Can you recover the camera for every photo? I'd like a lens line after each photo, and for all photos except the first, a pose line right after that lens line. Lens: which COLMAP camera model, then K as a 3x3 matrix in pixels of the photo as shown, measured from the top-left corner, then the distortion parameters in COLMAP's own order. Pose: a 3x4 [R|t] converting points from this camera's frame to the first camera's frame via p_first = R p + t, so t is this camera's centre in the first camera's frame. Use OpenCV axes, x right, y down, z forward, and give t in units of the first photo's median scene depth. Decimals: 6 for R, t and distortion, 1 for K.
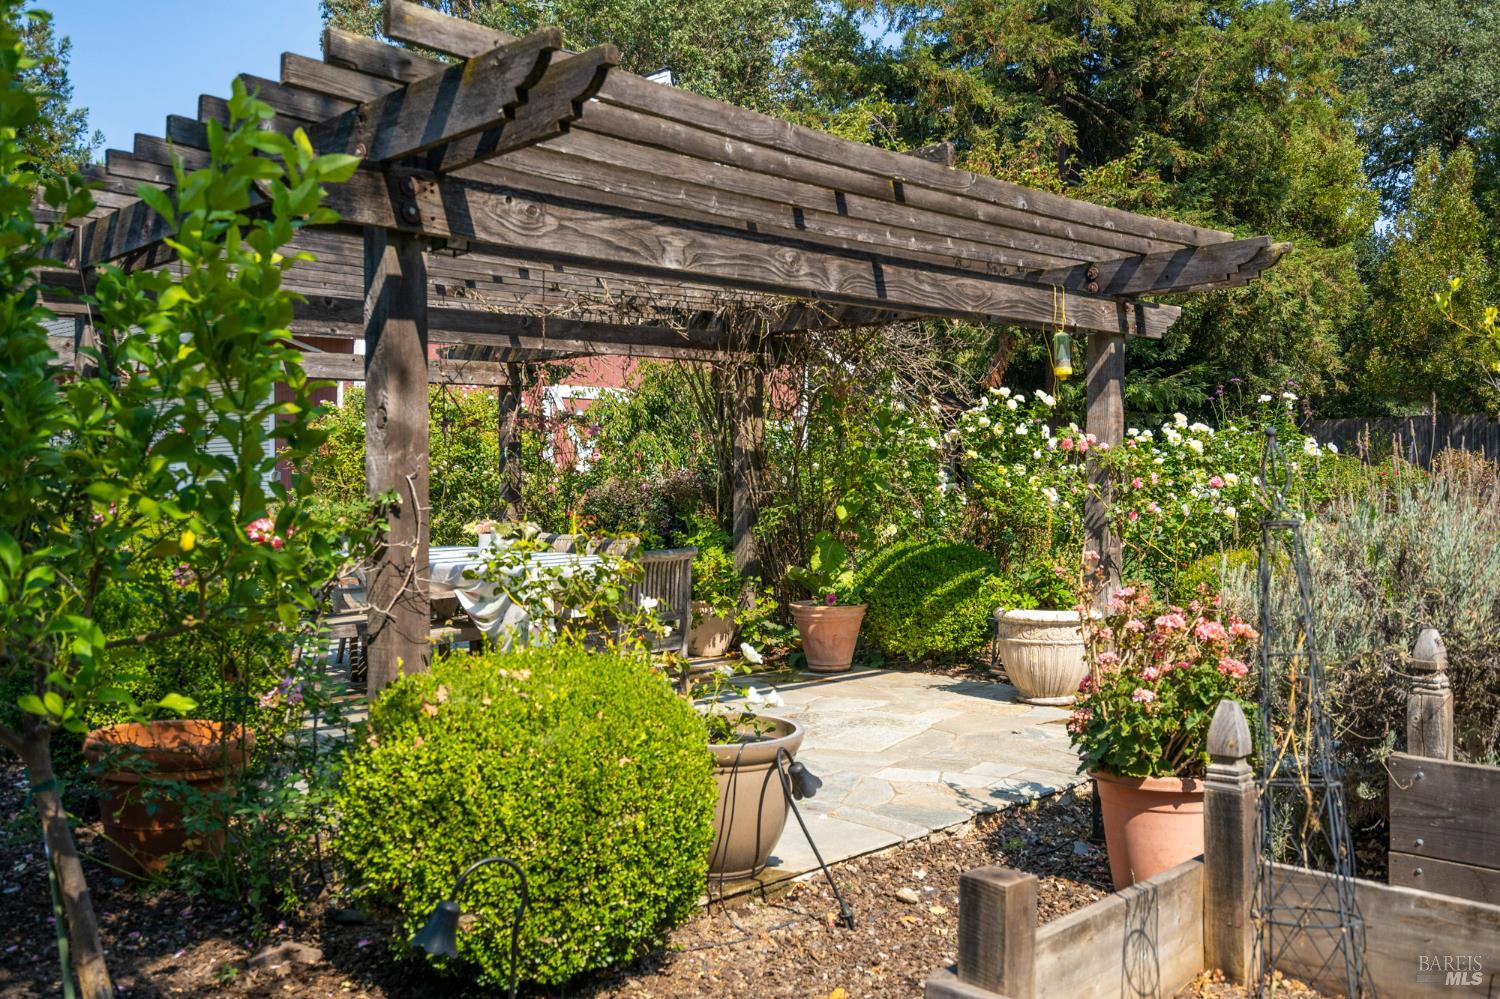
lens RADIAL K [[1306.1, 0, 750.9], [0, 1306.1, 498.5], [0, 0, 1]] dist [0.004454, 0.000277]
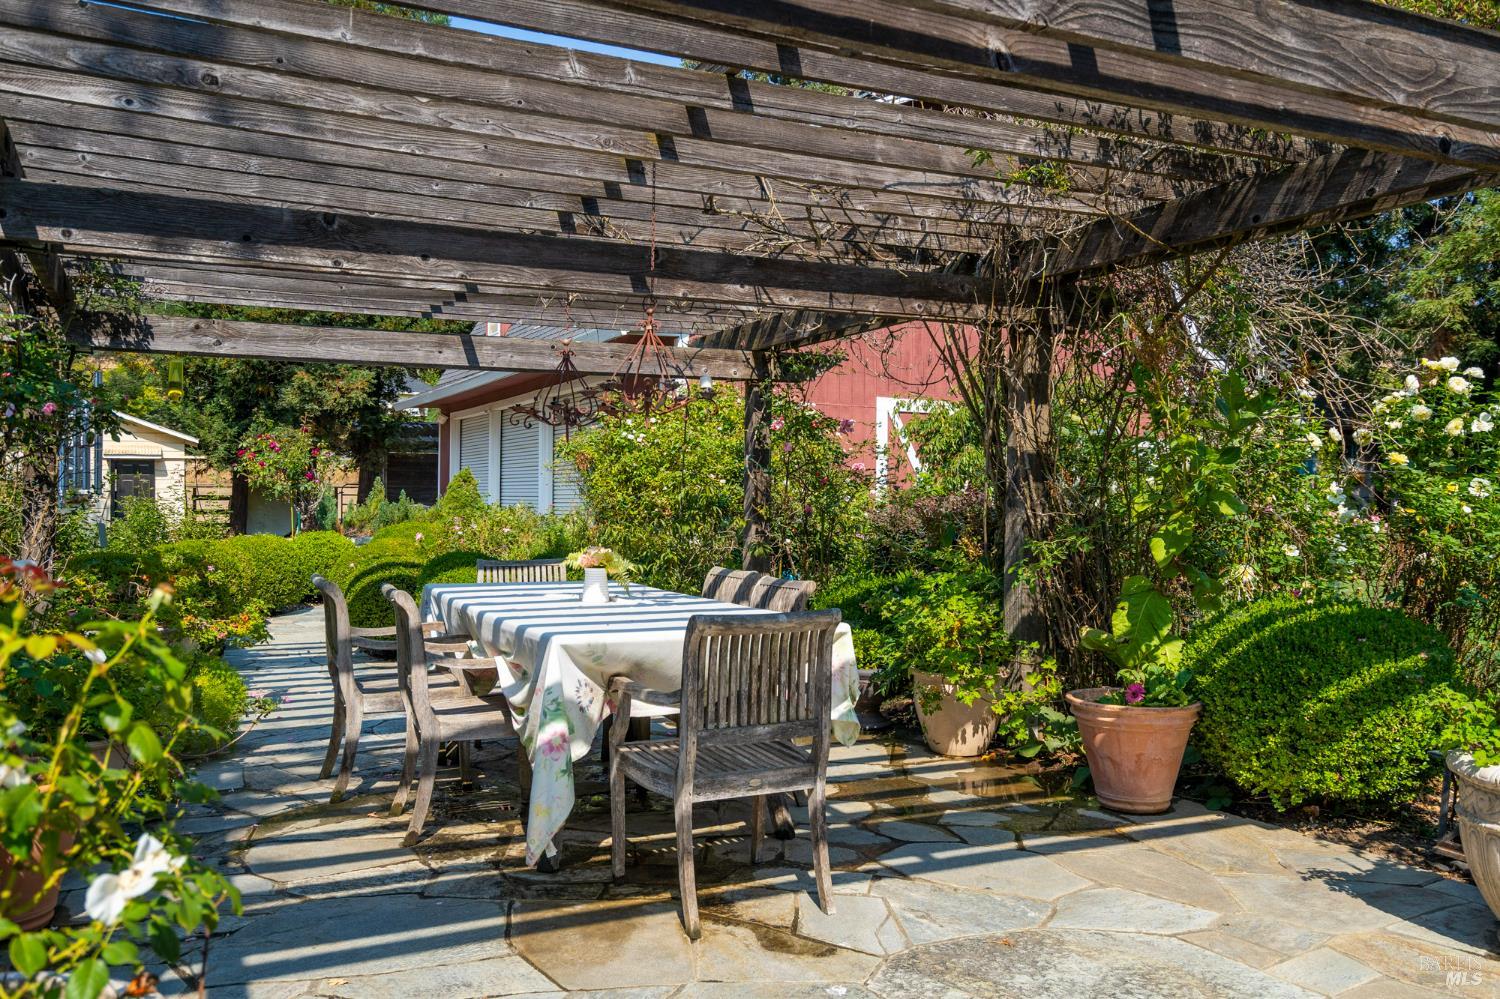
lens RADIAL K [[1176.7, 0, 744.0], [0, 1176.7, 491.3], [0, 0, 1]] dist [0.008514, -0.005165]
pose [[0.944181, 0.010451, -0.329262, 0.065468], [-0.018568, 0.999596, -0.021518, -0.000919], [0.328904, 0.026431, 0.943993, 0.399888]]
